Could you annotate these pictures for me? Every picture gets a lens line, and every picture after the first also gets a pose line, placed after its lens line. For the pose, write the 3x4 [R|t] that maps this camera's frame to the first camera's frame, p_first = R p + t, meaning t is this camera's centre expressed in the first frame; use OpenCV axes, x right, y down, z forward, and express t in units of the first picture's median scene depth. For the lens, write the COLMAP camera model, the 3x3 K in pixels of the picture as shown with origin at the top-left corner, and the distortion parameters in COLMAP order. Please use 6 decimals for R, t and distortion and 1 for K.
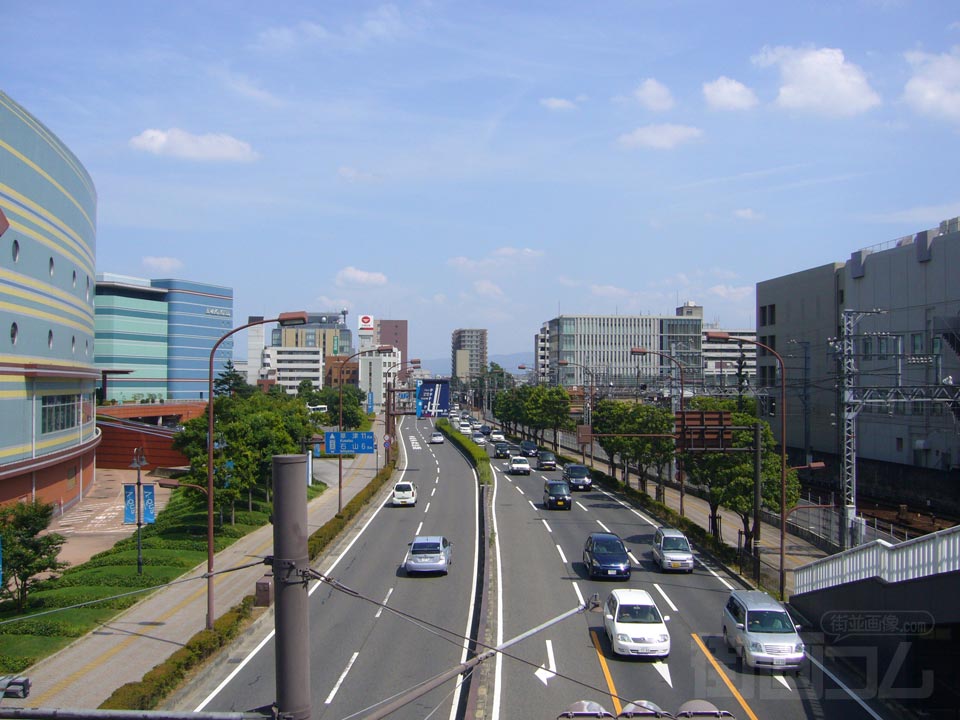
lens RADIAL K [[1087.7, 0, 480.1], [0, 1087.7, 362.2], [0, 0, 1]] dist [0.003144, 0.000000]
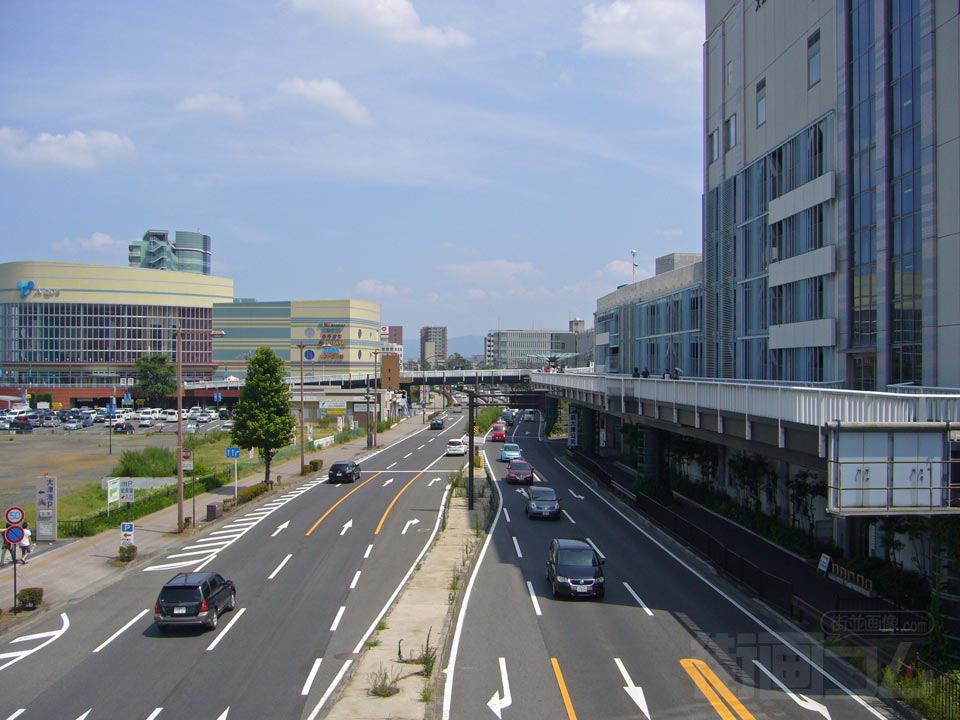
lens RADIAL K [[1087.7, 0, 480.2], [0, 1087.7, 360.2], [0, 0, 1]] dist [0.003144, 0.000000]
pose [[0.998664, -0.003403, 0.051554, -0.042025], [0.002684, 0.999898, 0.014000, -0.014060], [-0.051597, -0.013843, 0.998572, -0.660629]]
